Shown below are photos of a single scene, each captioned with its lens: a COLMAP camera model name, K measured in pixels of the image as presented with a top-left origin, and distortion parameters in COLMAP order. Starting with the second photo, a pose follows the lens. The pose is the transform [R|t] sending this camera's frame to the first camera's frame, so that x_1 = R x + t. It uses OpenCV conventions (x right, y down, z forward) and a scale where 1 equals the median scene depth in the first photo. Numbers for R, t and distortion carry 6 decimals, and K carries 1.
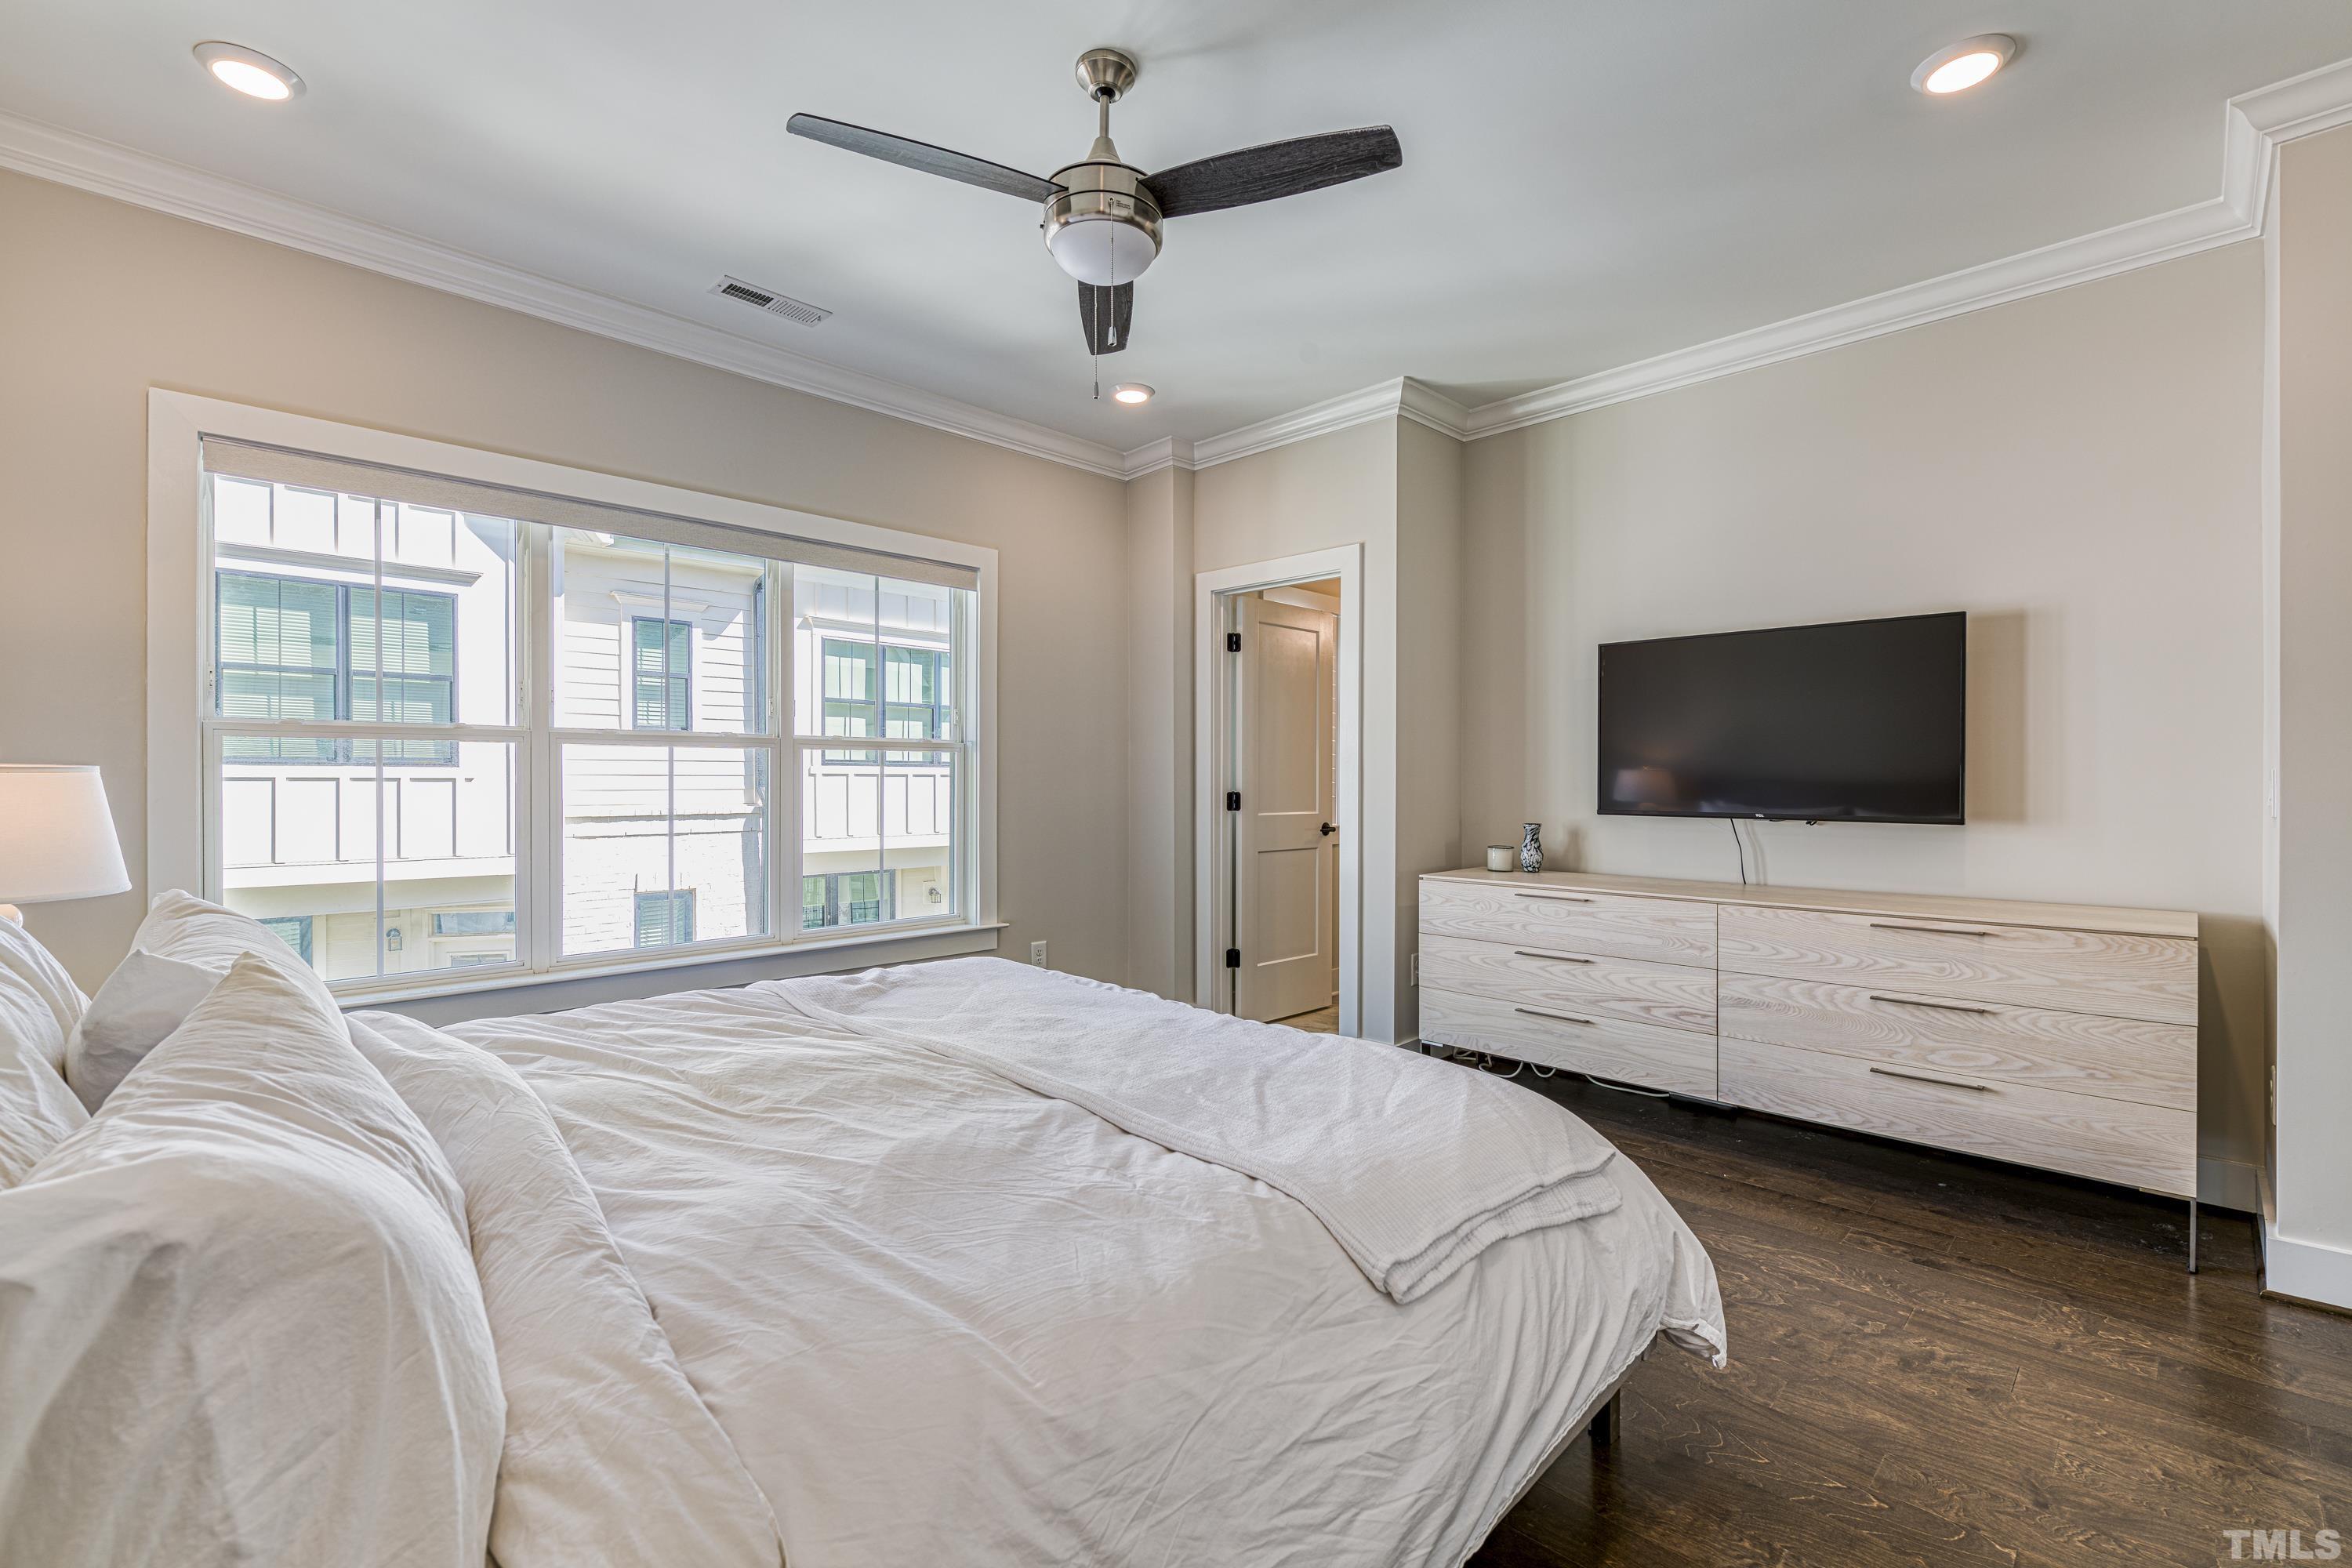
lens RADIAL K [[1000.0, 0, 1173.2], [0, 1000.0, 797.8], [0, 0, 1]] dist [-0.043973, -0.000043]
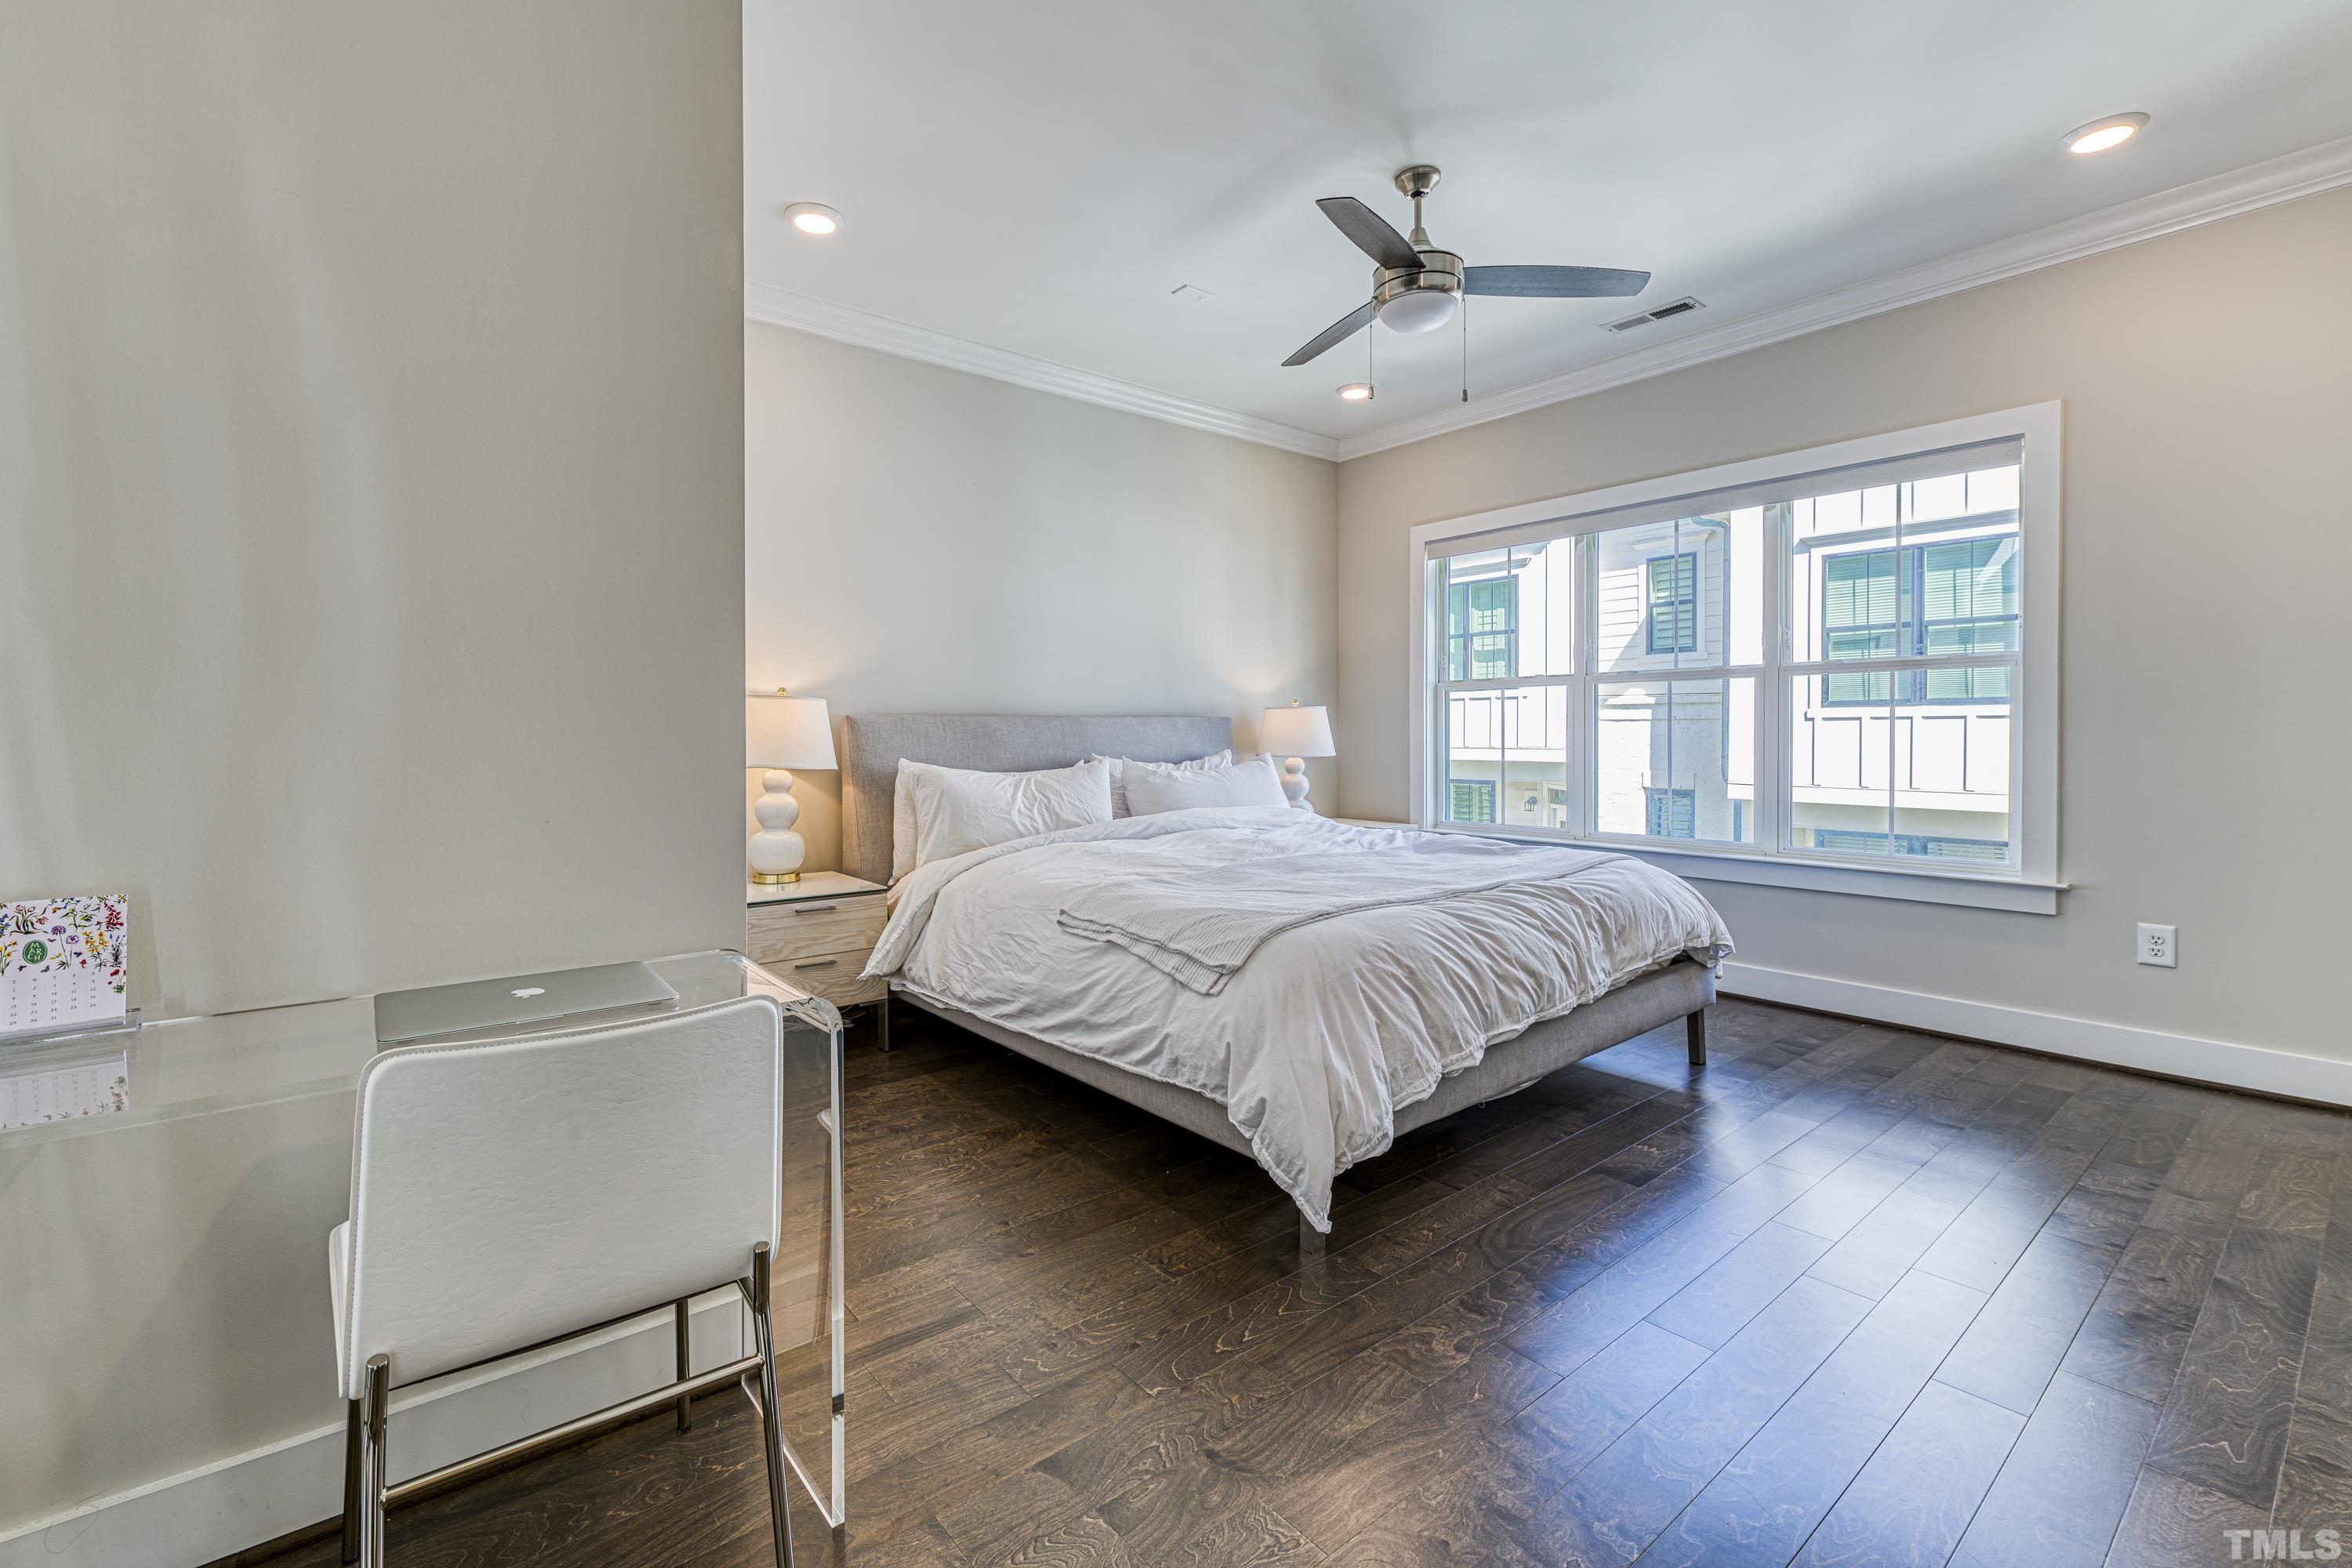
lens RADIAL K [[1040.4, 0, 1176.0], [0, 1040.4, 784.0], [0, 0, 1]] dist [-0.001462, -0.000498]
pose [[-0.089477, 0.038229, -0.995255, 0.491525], [-0.002890, 0.999249, 0.038642, 0.014117], [0.995985, 0.006334, -0.089299, 0.276673]]
